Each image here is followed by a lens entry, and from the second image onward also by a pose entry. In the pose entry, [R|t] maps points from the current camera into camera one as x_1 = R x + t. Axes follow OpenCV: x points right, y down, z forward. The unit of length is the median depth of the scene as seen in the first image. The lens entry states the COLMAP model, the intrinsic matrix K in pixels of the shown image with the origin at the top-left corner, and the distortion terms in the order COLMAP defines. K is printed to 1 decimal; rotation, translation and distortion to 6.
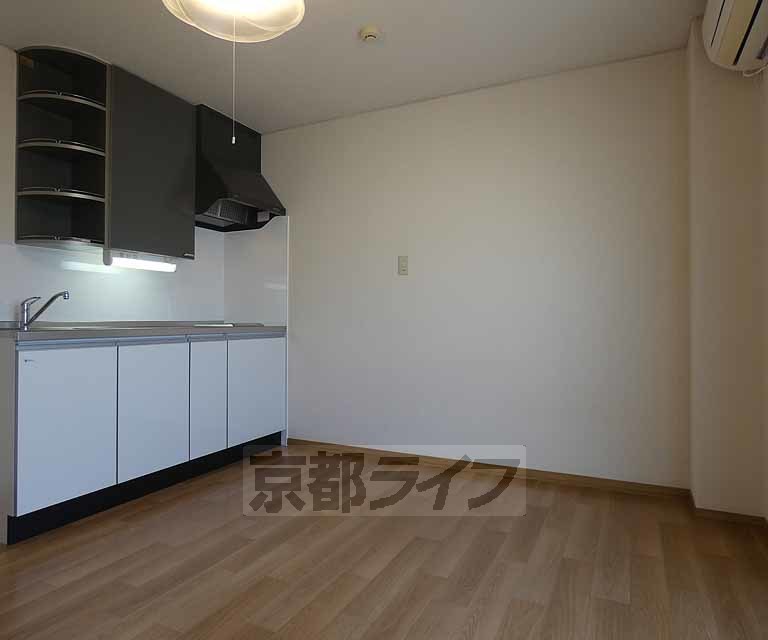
lens RADIAL K [[489.4, 0, 377.0], [0, 489.4, 319.4], [0, 0, 1]] dist [0.000384, -0.002872]
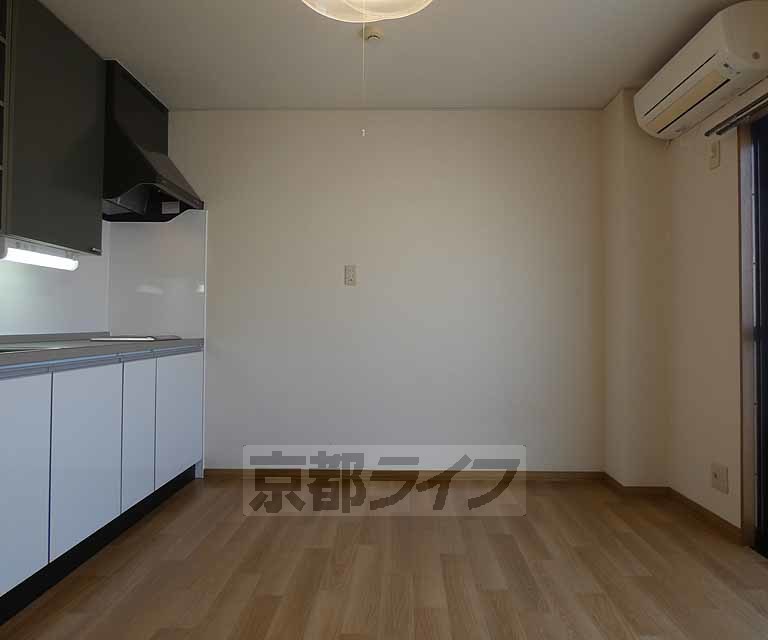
lens RADIAL K [[489.4, 0, 381.3], [0, 489.4, 319.9], [0, 0, 1]] dist [0.000384, -0.002872]
pose [[0.904858, 0.006121, 0.425671, -0.310613], [-0.002941, 0.999963, -0.008129, -0.014784], [-0.425704, 0.006104, 0.904842, 0.105714]]
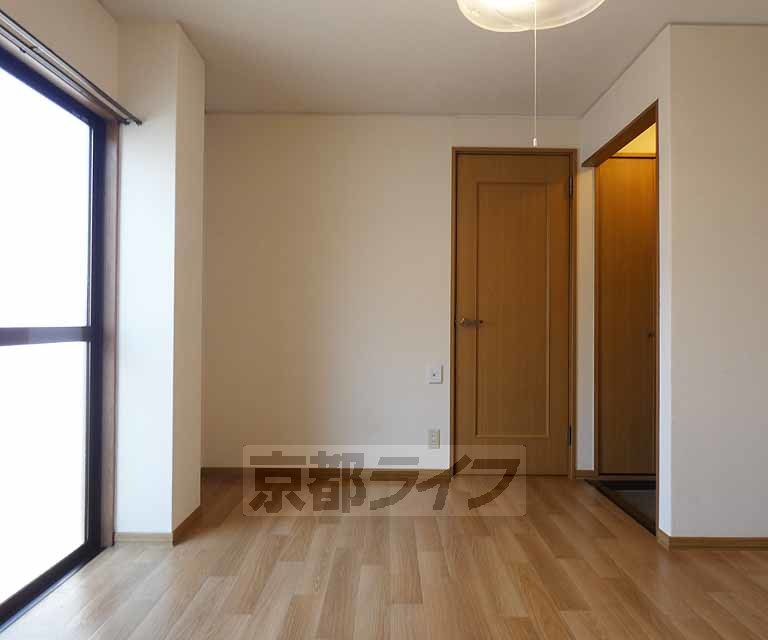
lens RADIAL K [[489.4, 0, 382.5], [0, 489.4, 319.9], [0, 0, 1]] dist [0.000384, -0.002872]
pose [[-0.890888, -0.011757, -0.454071, 0.358699], [-0.010104, 0.999931, -0.006066, -0.017290], [0.454111, -0.000816, -0.890945, 1.175042]]
